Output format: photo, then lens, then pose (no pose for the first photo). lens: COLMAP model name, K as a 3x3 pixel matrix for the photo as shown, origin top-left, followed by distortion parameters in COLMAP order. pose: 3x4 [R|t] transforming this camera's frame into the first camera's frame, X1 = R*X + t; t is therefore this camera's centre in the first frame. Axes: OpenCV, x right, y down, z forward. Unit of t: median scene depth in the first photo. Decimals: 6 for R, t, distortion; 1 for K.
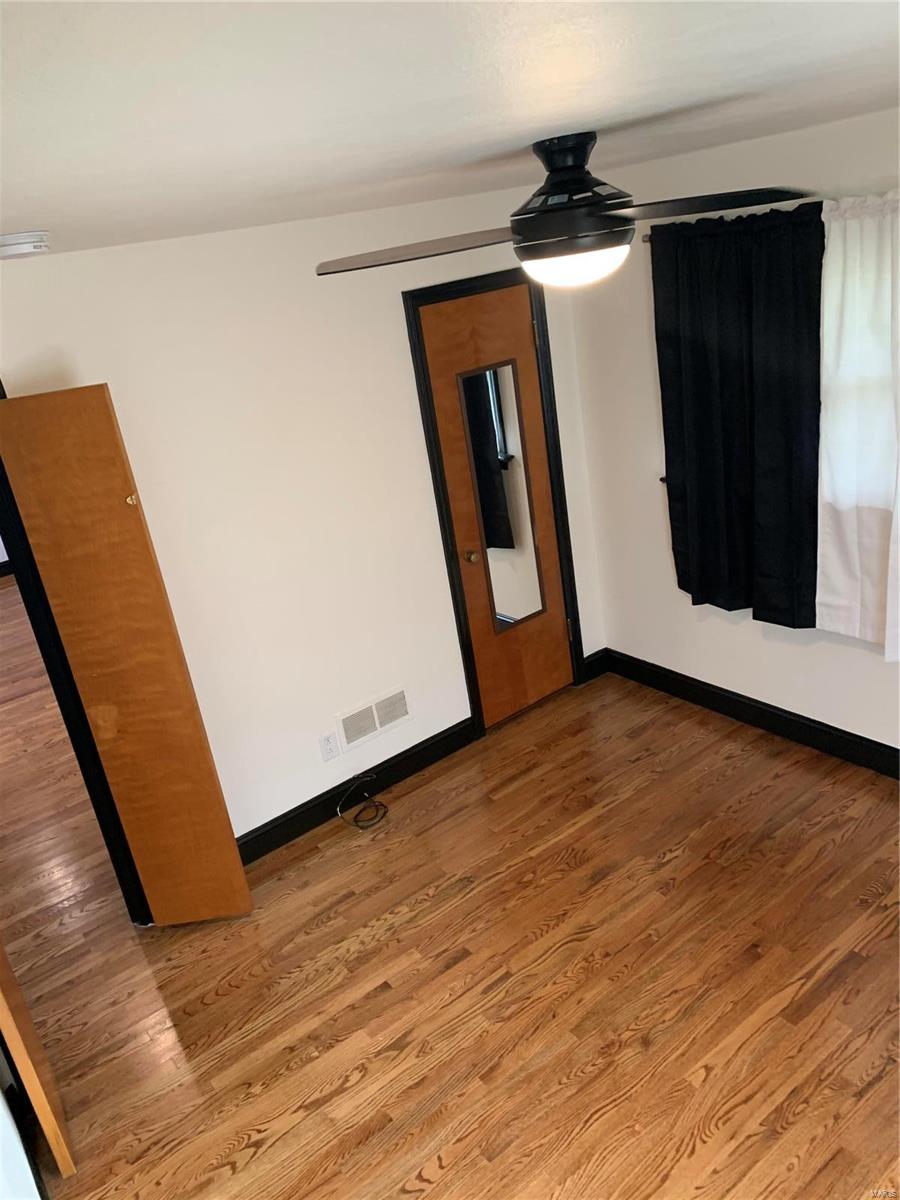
lens RADIAL K [[914.2, 0, 429.9], [0, 914.2, 593.7], [0, 0, 1]] dist [0.031582, -0.030681]
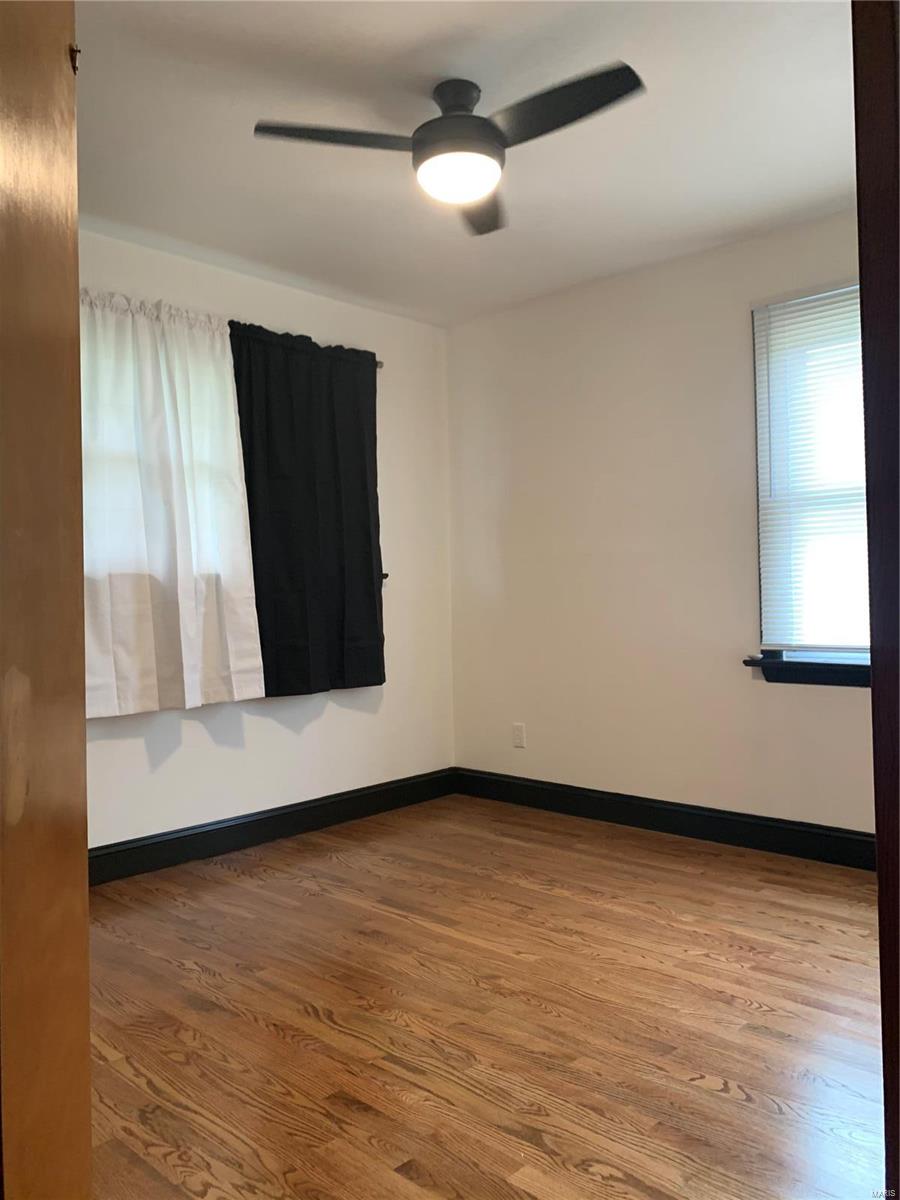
lens RADIAL K [[914.2, 0, 456.7], [0, 914.2, 592.7], [0, 0, 1]] dist [0.031582, -0.030681]
pose [[-0.177655, 0.169488, 0.969388, -0.625403], [0.396024, 0.914086, -0.087241, 0.174116], [-0.900891, 0.368402, -0.229513, 0.957374]]
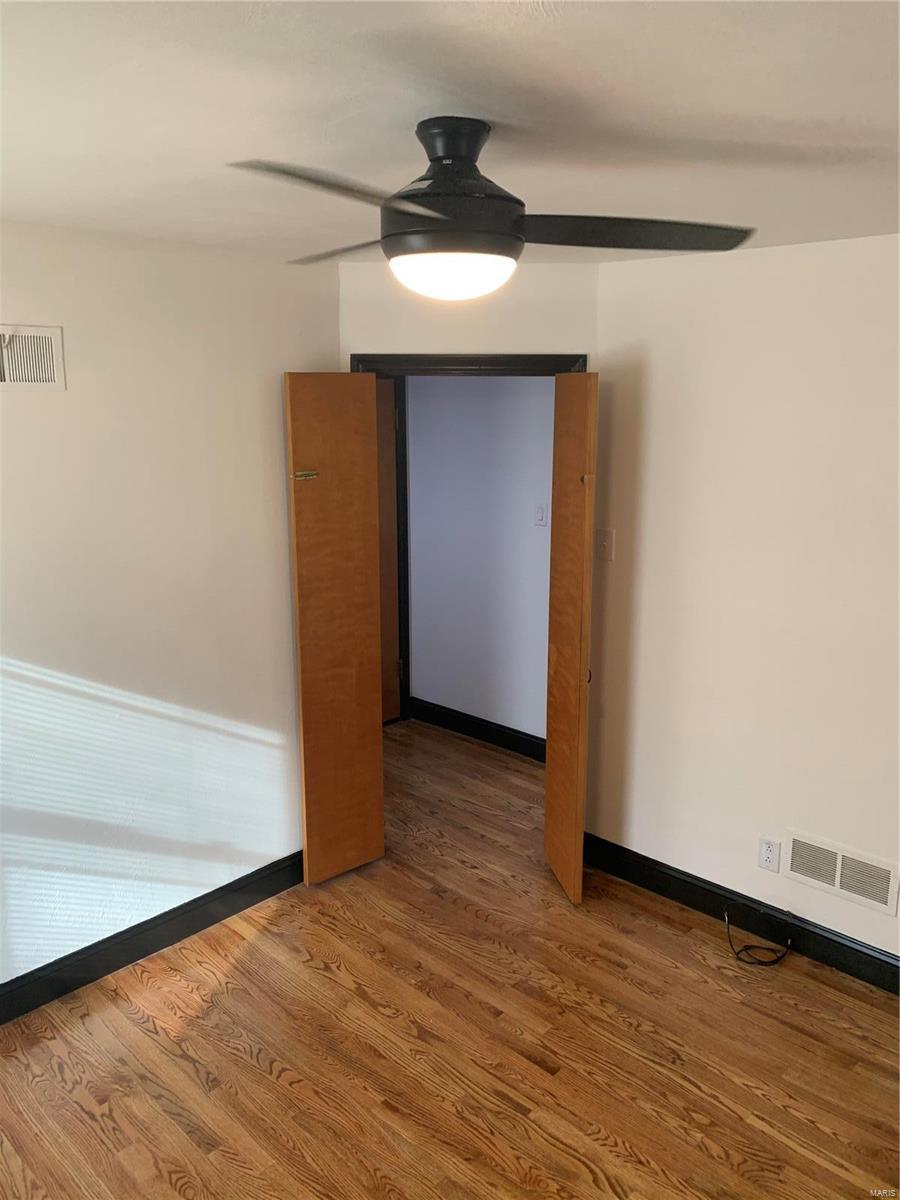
lens RADIAL K [[914.2, 0, 459.3], [0, 914.2, 588.6], [0, 0, 1]] dist [0.031582, -0.030681]
pose [[0.185971, 0.361298, -0.913717, 0.657585], [-0.379741, 0.884109, 0.272301, -0.214548], [0.906207, 0.296335, 0.301618, 0.530107]]
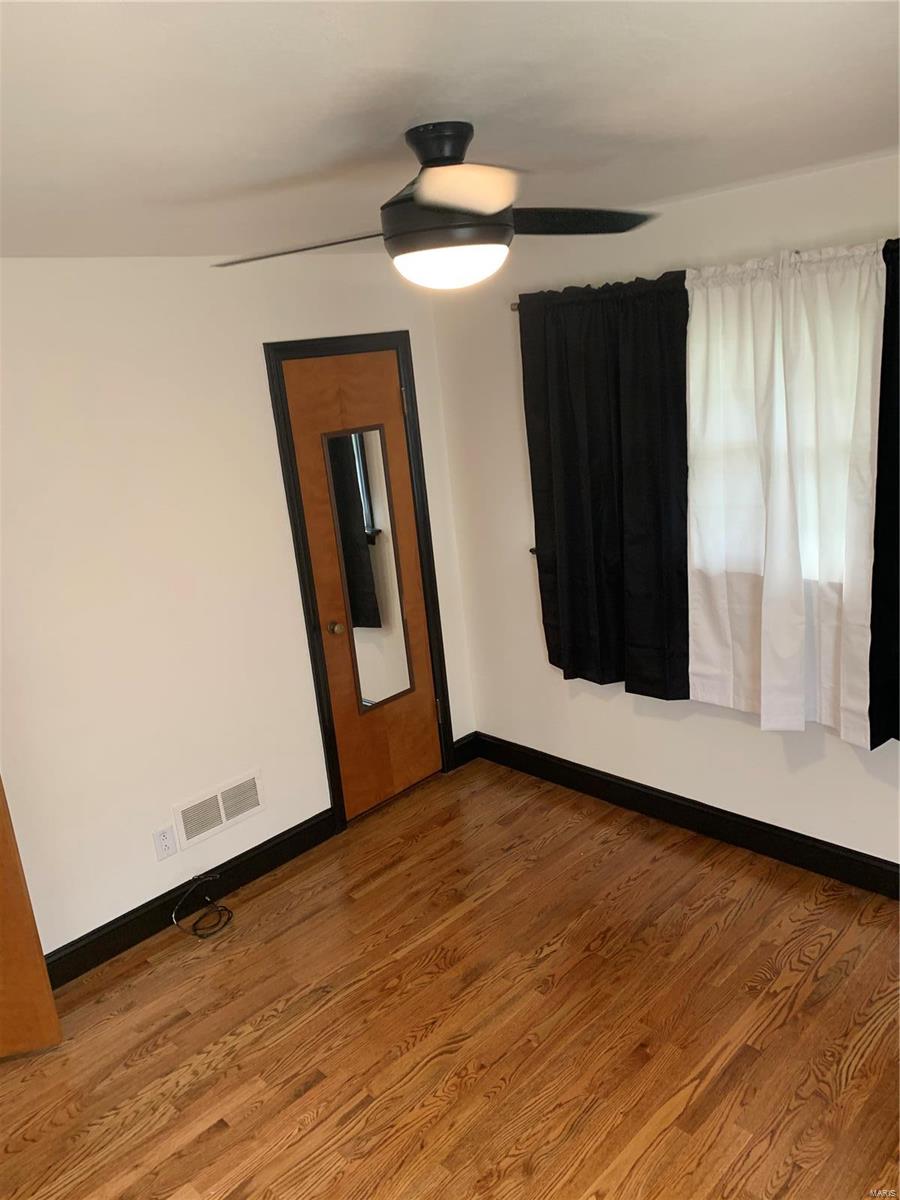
lens RADIAL K [[914.2, 0, 444.1], [0, 914.2, 592.0], [0, 0, 1]] dist [0.031582, -0.030681]
pose [[0.986613, 0.020719, 0.161757, 0.005918], [-0.000158, 0.992017, -0.126102, 0.053184], [-0.163078, 0.124388, 0.978741, 0.090347]]
